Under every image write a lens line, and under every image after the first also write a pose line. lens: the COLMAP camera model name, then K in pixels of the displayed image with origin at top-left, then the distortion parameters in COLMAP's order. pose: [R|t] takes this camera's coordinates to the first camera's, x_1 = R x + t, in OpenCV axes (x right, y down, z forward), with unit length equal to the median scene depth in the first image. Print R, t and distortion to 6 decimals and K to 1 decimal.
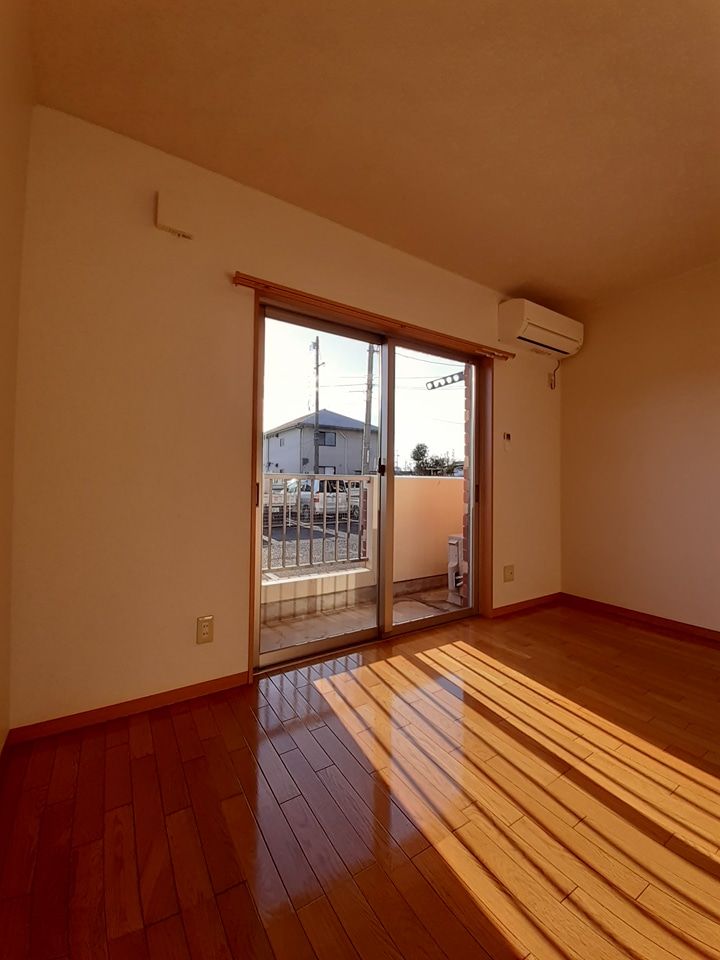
lens RADIAL K [[392.1, 0, 362.4], [0, 392.1, 480.8], [0, 0, 1]] dist [0.043803, 0.000242]
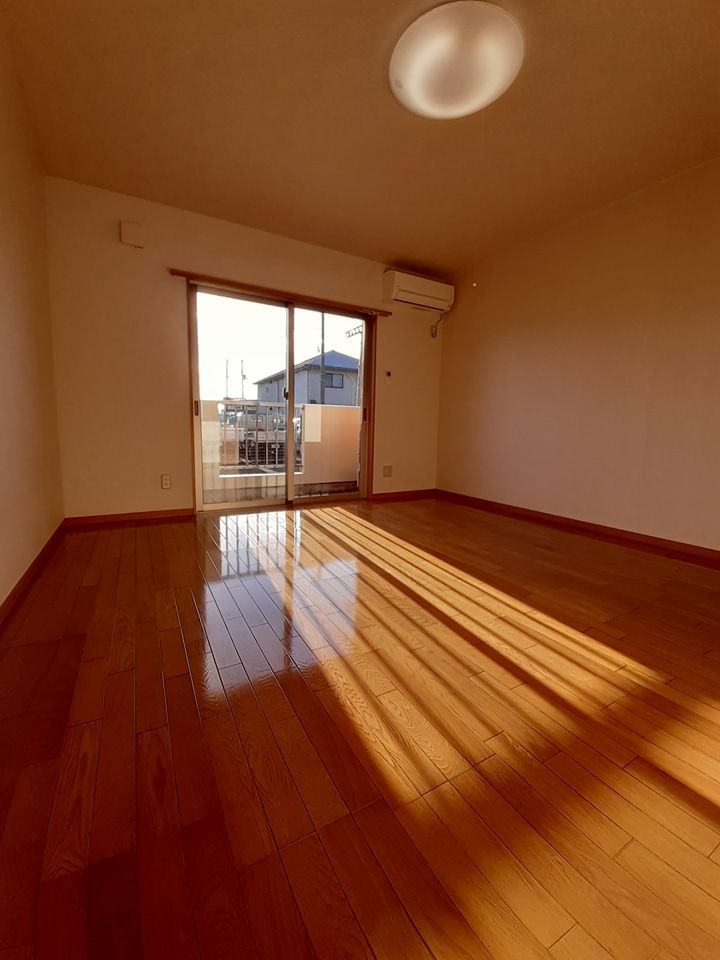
lens RADIAL K [[392.1, 0, 358.1], [0, 392.1, 475.9], [0, 0, 1]] dist [0.043803, 0.000242]
pose [[0.998323, 0.015995, -0.055634, 0.338785], [-0.008714, 0.991639, 0.128745, 0.067370], [0.057229, -0.128045, 0.990116, -0.429233]]
